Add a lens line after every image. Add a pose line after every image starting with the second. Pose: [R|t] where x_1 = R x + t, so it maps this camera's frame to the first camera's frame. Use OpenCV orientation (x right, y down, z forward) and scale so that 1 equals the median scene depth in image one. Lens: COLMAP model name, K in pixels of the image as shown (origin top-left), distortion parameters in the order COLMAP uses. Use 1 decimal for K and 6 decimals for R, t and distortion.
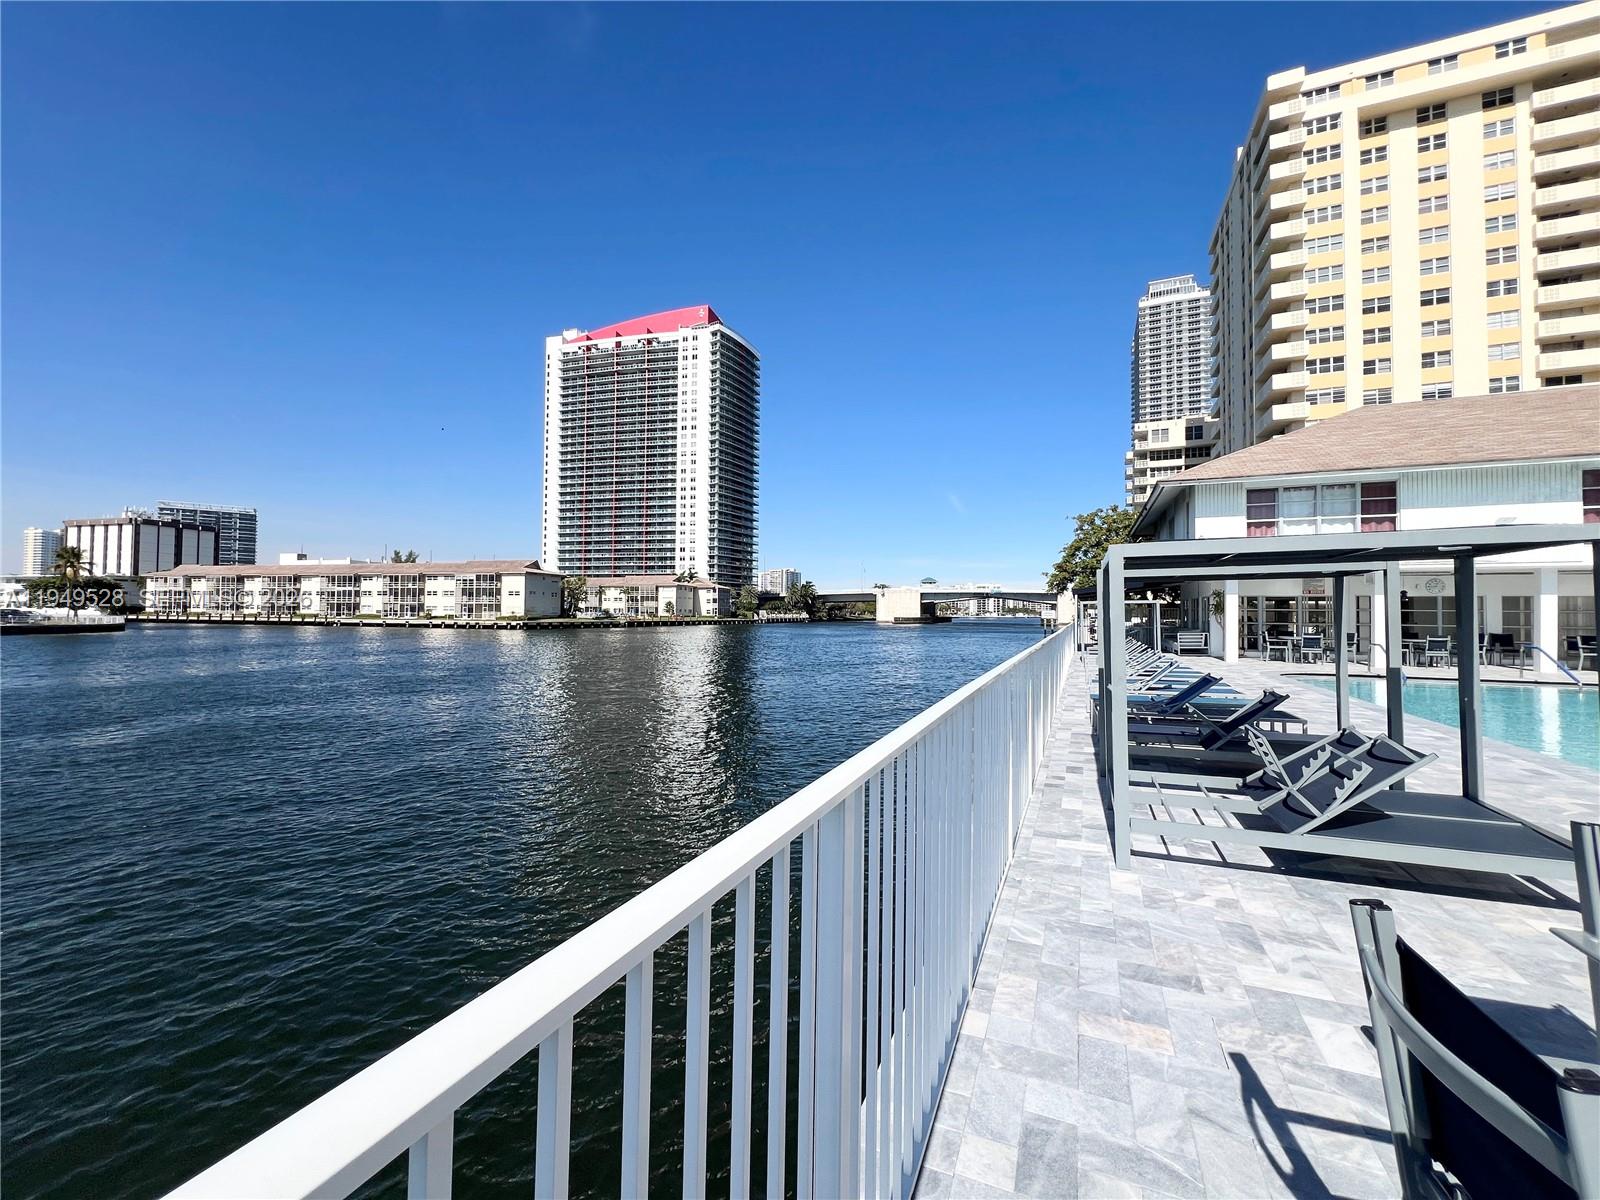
lens RADIAL K [[639.1, 0, 797.0], [0, 639.1, 597.0], [0, 0, 1]] dist [-0.001018, -0.000881]
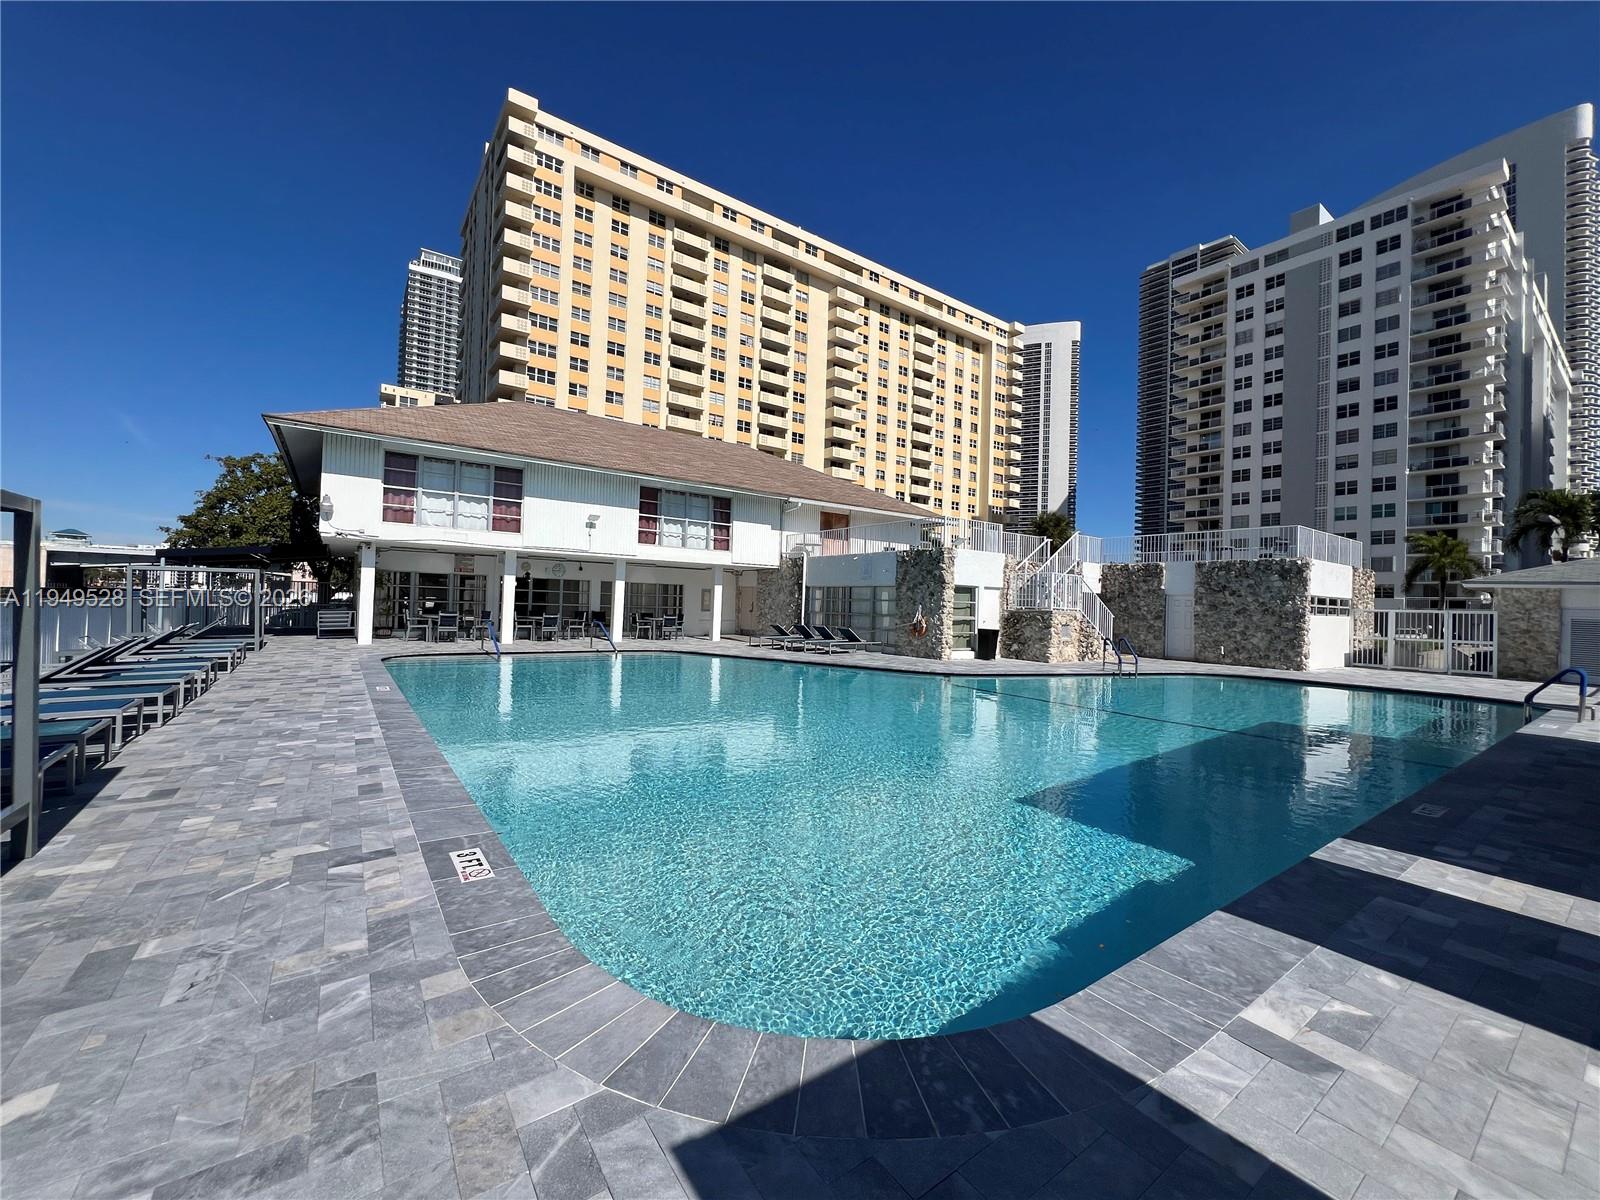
lens RADIAL K [[638.5, 0, 790.9], [0, 638.5, 597.3], [0, 0, 1]] dist [-0.001417, -0.001043]
pose [[0.510423, 0.015741, 0.859779, 0.035349], [-0.046787, 0.998860, 0.009489, 0.000216], [-0.858649, -0.045070, 0.510578, 0.007839]]
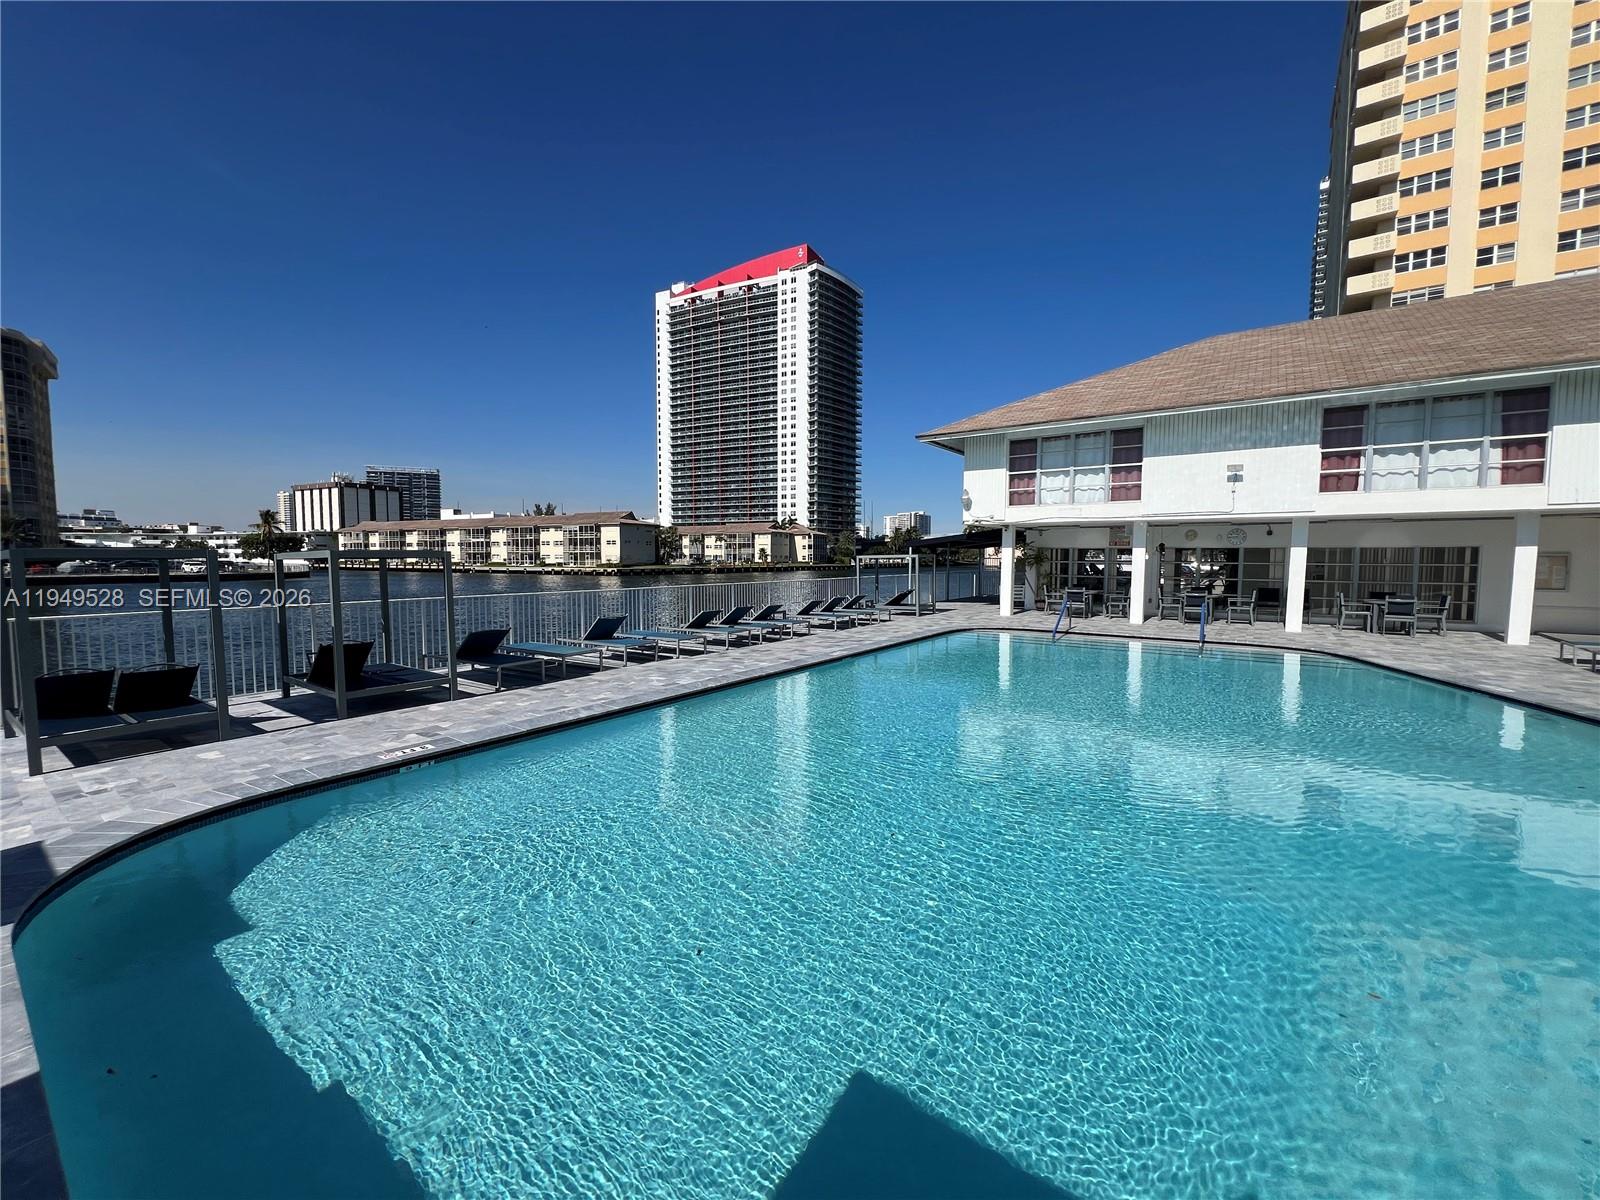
lens RADIAL K [[638.5, 0, 794.0], [0, 638.5, 596.5], [0, 0, 1]] dist [-0.001417, -0.001043]
pose [[0.978000, 0.006285, -0.208512, 0.089580], [0.011648, 0.996341, 0.084665, -0.002619], [0.208281, -0.085231, 0.974348, -0.006107]]
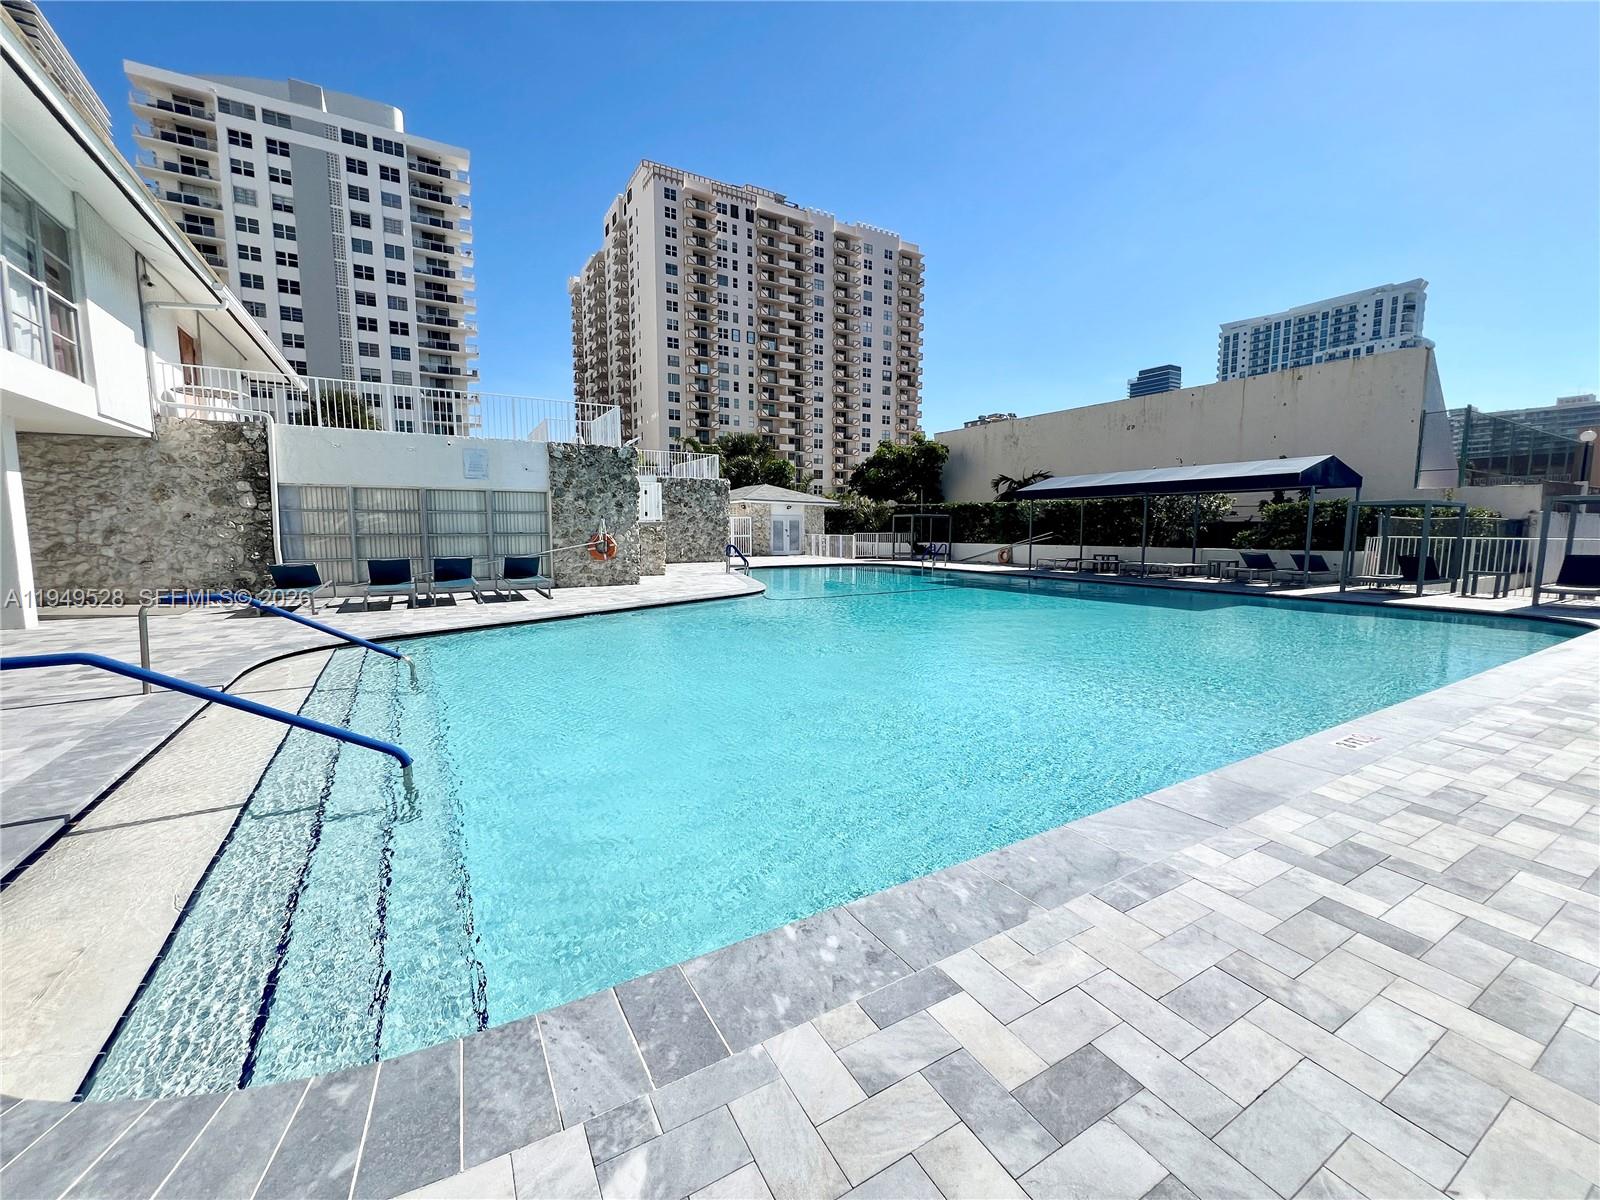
lens RADIAL K [[638.5, 0, 794.3], [0, 638.5, 598.1], [0, 0, 1]] dist [-0.001417, -0.001043]
pose [[-0.813360, -0.074015, 0.577034, 0.079291], [-0.022781, 0.995165, 0.095538, 0.004145], [-0.581315, 0.064561, -0.811113, 0.122638]]
